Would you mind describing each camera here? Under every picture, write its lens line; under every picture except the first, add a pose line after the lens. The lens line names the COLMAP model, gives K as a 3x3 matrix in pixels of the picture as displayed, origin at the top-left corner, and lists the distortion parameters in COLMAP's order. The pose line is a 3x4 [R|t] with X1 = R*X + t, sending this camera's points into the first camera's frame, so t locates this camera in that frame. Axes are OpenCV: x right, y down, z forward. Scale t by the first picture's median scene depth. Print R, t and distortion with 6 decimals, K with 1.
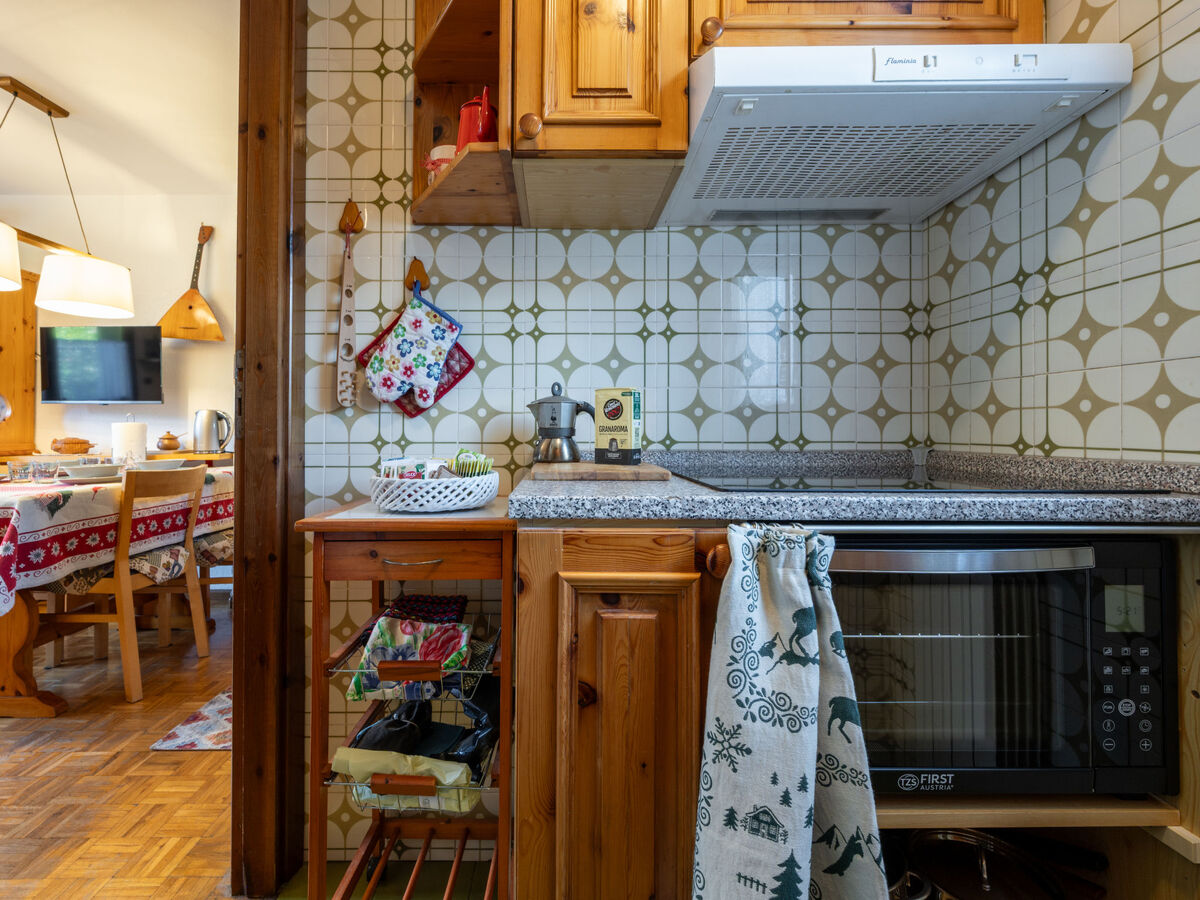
lens RADIAL K [[541.7, 0, 524.5], [0, 541.7, 417.9], [0, 0, 1]] dist [-0.000912, -0.000040]
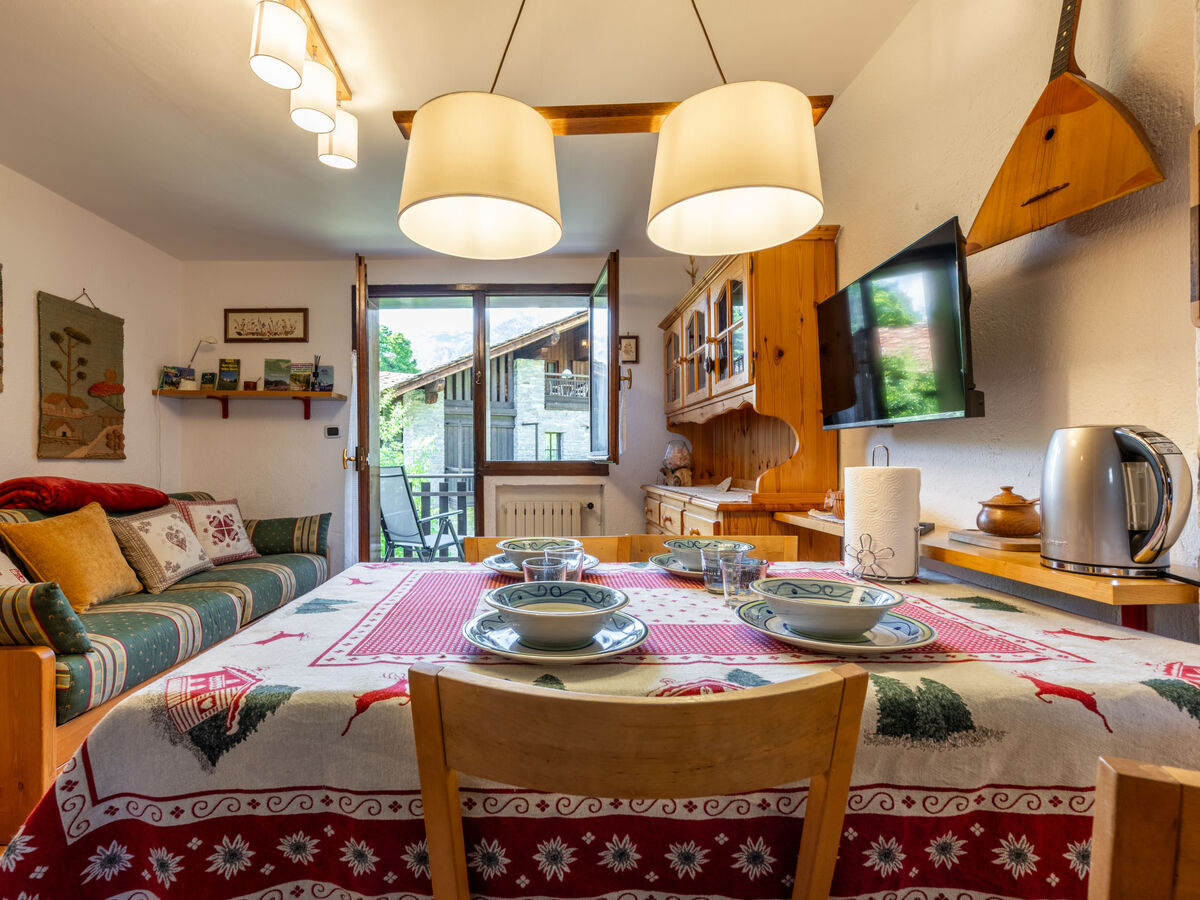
lens RADIAL K [[541.7, 0, 574.9], [0, 541.7, 462.6], [0, 0, 1]] dist [-0.000912, -0.000040]
pose [[0.049328, 0.011234, -0.998719, -0.721737], [0.025306, 0.999602, 0.012494, -0.014956], [0.998462, -0.025890, 0.049024, 1.714028]]
